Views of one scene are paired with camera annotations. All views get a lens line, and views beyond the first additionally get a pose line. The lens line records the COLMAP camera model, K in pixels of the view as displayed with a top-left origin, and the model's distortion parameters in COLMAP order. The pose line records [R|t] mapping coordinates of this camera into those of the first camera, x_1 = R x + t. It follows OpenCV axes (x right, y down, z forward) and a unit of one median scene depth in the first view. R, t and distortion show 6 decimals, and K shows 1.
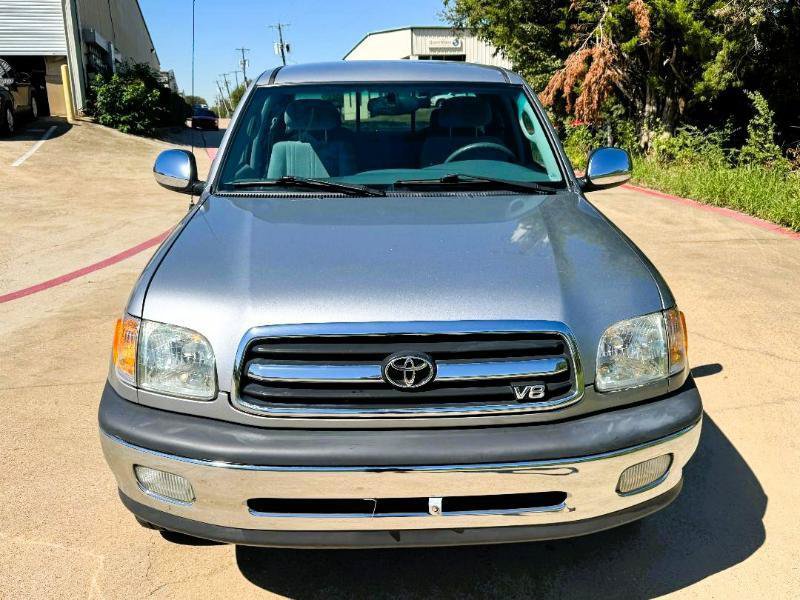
lens RADIAL K [[718.7, 0, 398.5], [0, 718.7, 298.6], [0, 0, 1]] dist [0.018436, -0.031665]
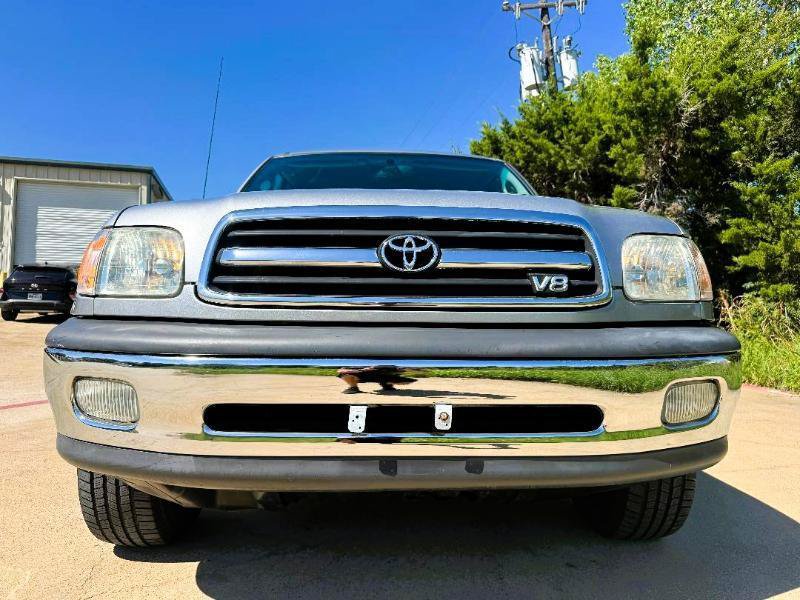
lens RADIAL K [[572.5, 0, 401.4], [0, 572.5, 304.9], [0, 0, 1]] dist [0.019921, -0.025427]
pose [[0.999813, 0.013673, 0.013666, -0.000534], [-0.008738, 0.950233, -0.311417, 0.065071], [-0.017244, 0.311240, 0.950175, 0.065093]]
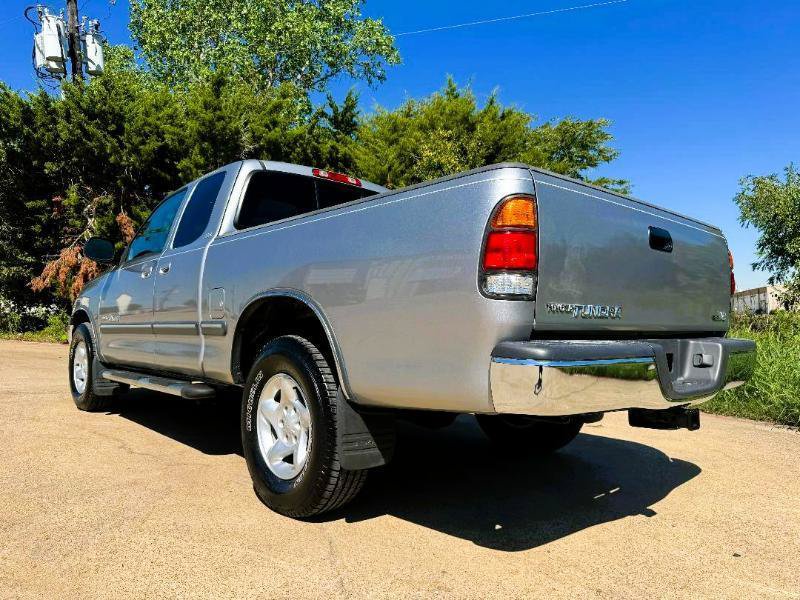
lens RADIAL K [[572.5, 0, 401.4], [0, 572.5, 300.1], [0, 0, 1]] dist [0.019921, -0.025427]
pose [[0.587647, 0.039692, 0.808143, -0.253868], [0.206155, 0.958487, -0.196983, 0.066378], [-0.782413, 0.282360, 0.555070, 0.038083]]
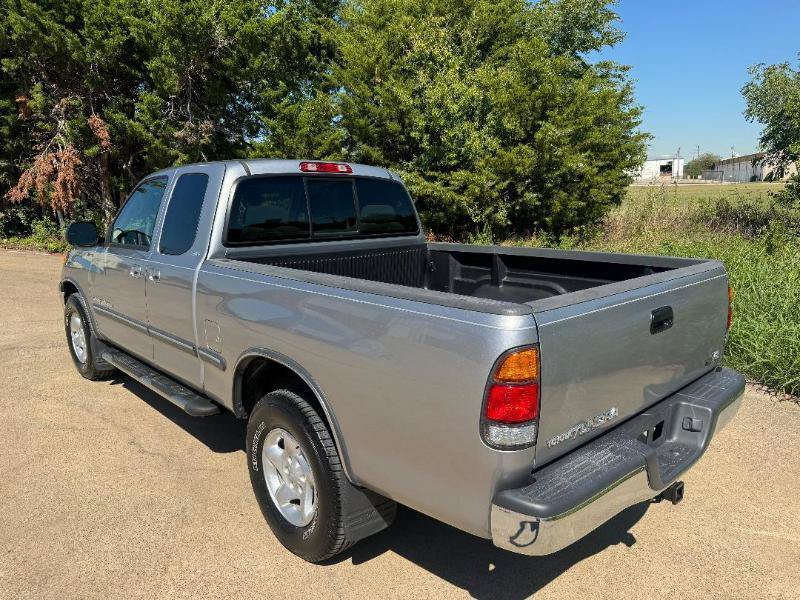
lens RADIAL K [[572.5, 0, 401.5], [0, 572.5, 300.0], [0, 0, 1]] dist [0.019921, -0.025427]
pose [[0.573772, -0.154788, 0.804255, -0.249493], [0.223833, 0.974231, 0.027815, -0.008086], [-0.787835, 0.164059, 0.593633, 0.024376]]
